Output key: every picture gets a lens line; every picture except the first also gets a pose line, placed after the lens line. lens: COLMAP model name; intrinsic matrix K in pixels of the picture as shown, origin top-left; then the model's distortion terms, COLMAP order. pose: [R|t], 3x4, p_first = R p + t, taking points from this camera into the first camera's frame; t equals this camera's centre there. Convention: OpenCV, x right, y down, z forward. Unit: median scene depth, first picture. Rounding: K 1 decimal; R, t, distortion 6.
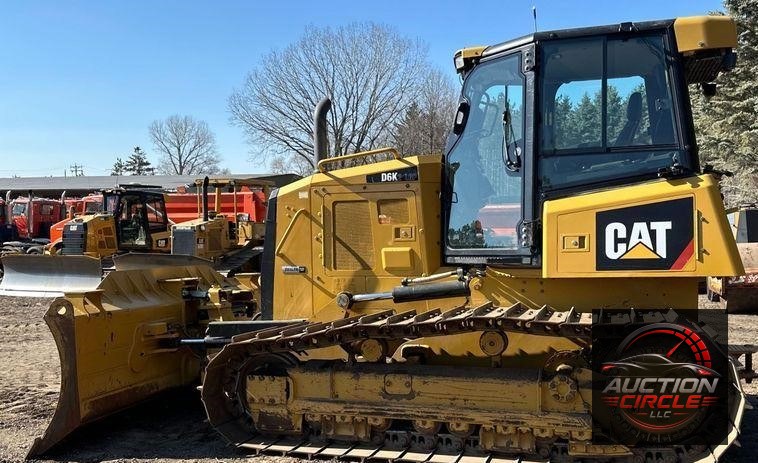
lens RADIAL K [[767.5, 0, 368.4], [0, 767.5, 286.7], [0, 0, 1]] dist [0.223142, -0.523339]
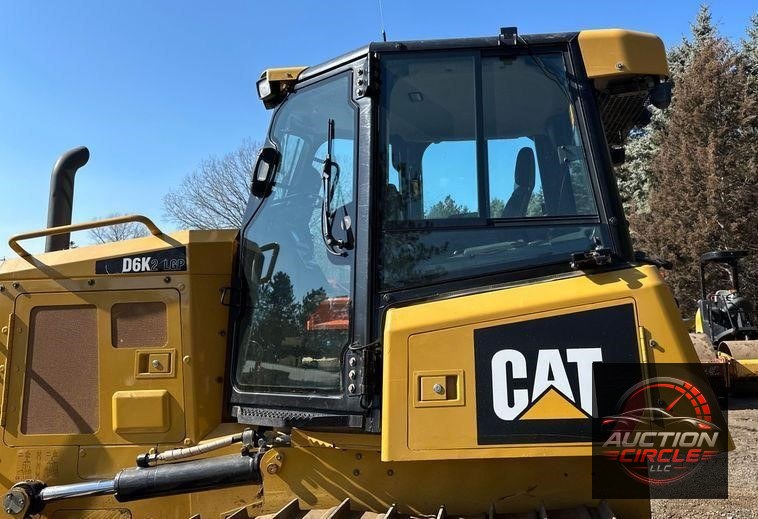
lens RADIAL K [[638.4, 0, 468.6], [0, 638.4, 205.8], [0, 0, 1]] dist [0.089706, -0.103162]
pose [[0.969972, 0.028671, 0.241520, 0.146850], [0.028978, 0.972331, -0.231804, -0.063642], [-0.241483, 0.231842, 0.942303, 0.460937]]
